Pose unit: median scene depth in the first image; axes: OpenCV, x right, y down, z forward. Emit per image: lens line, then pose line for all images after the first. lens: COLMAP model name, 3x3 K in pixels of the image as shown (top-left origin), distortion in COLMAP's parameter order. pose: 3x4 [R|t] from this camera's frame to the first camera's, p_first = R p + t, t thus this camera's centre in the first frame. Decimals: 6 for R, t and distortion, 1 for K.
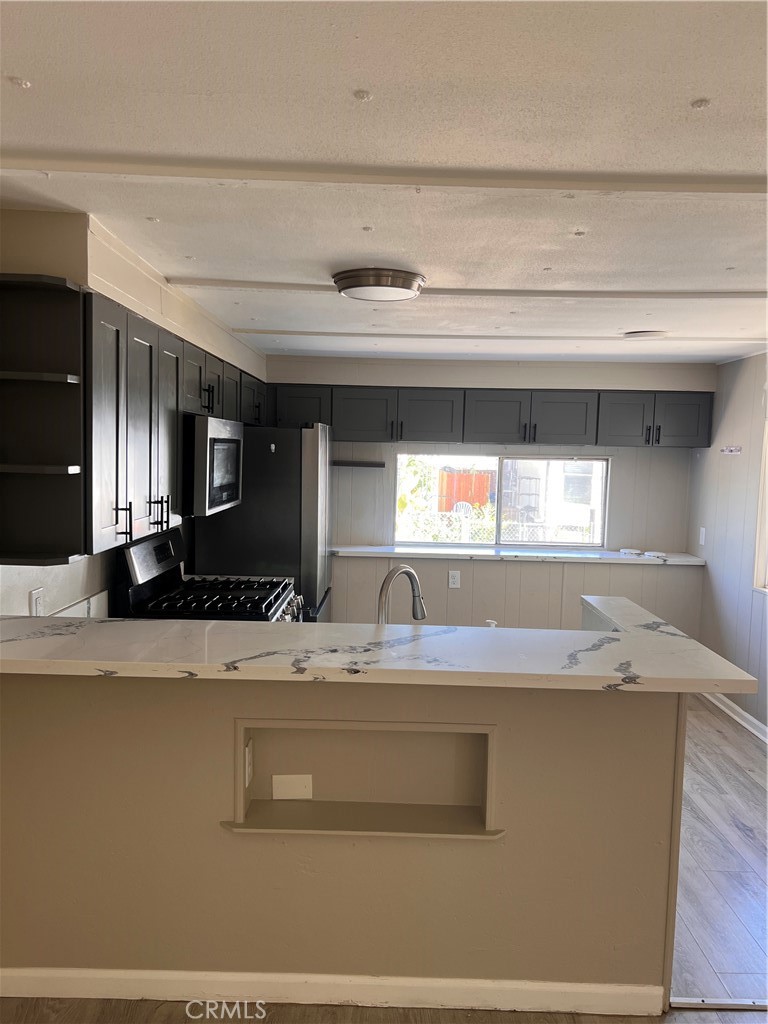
lens RADIAL K [[766.5, 0, 378.7], [0, 766.5, 518.2], [0, 0, 1]] dist [0.067754, -0.080397]
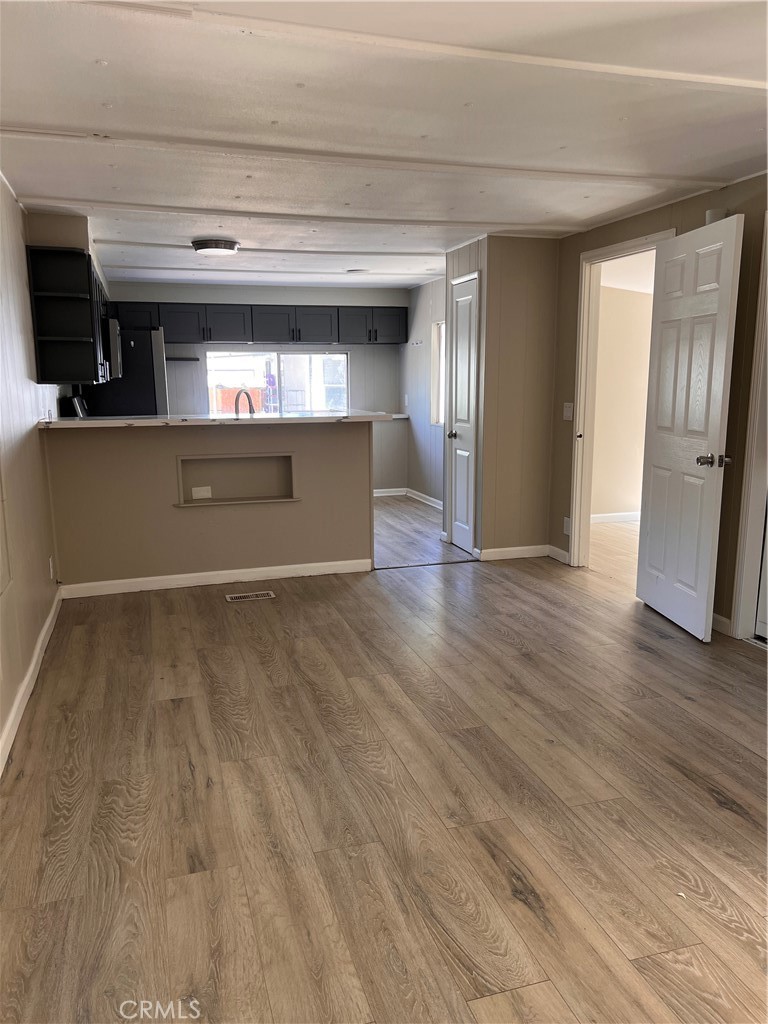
lens RADIAL K [[766.5, 0, 378.7], [0, 766.5, 518.2], [0, 0, 1]] dist [0.067754, -0.080397]
pose [[0.953629, -0.087019, 0.288131, -0.195777], [0.059423, 0.992885, 0.103190, 0.168360], [-0.295060, -0.081283, 0.952015, -0.873373]]
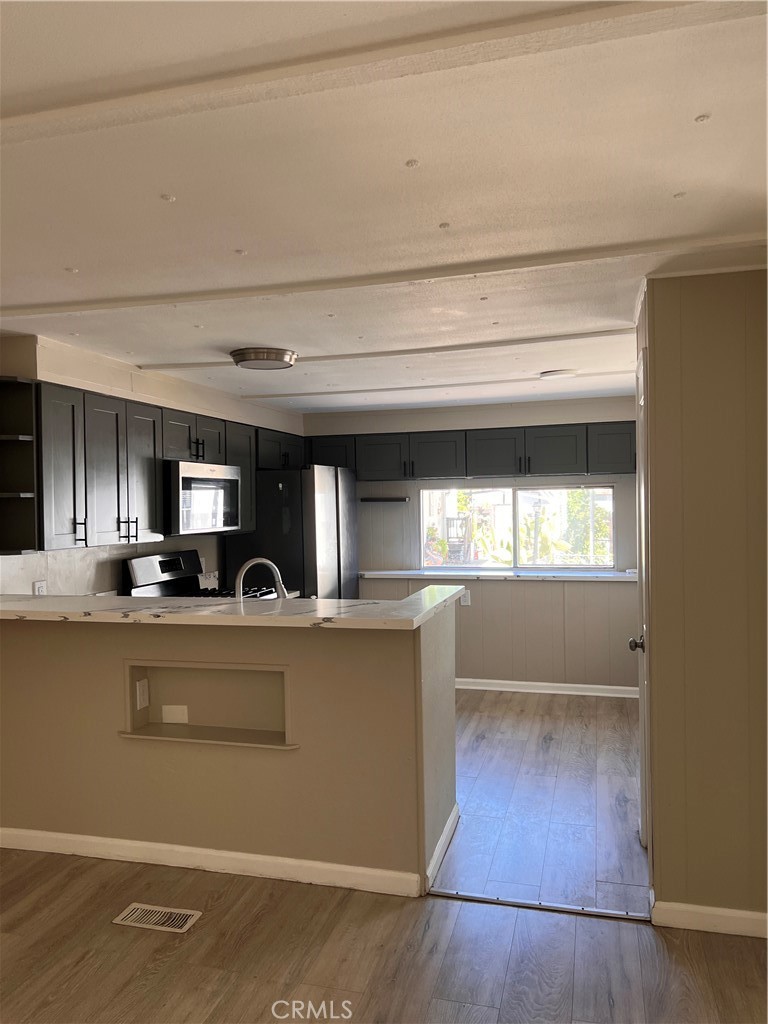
lens RADIAL K [[766.5, 0, 378.7], [0, 766.5, 518.2], [0, 0, 1]] dist [0.067754, -0.080397]
pose [[0.963141, -0.035988, -0.266578, 0.473444], [0.016762, 0.997114, -0.074048, 0.074813], [0.268474, 0.066851, 0.960965, -0.211479]]
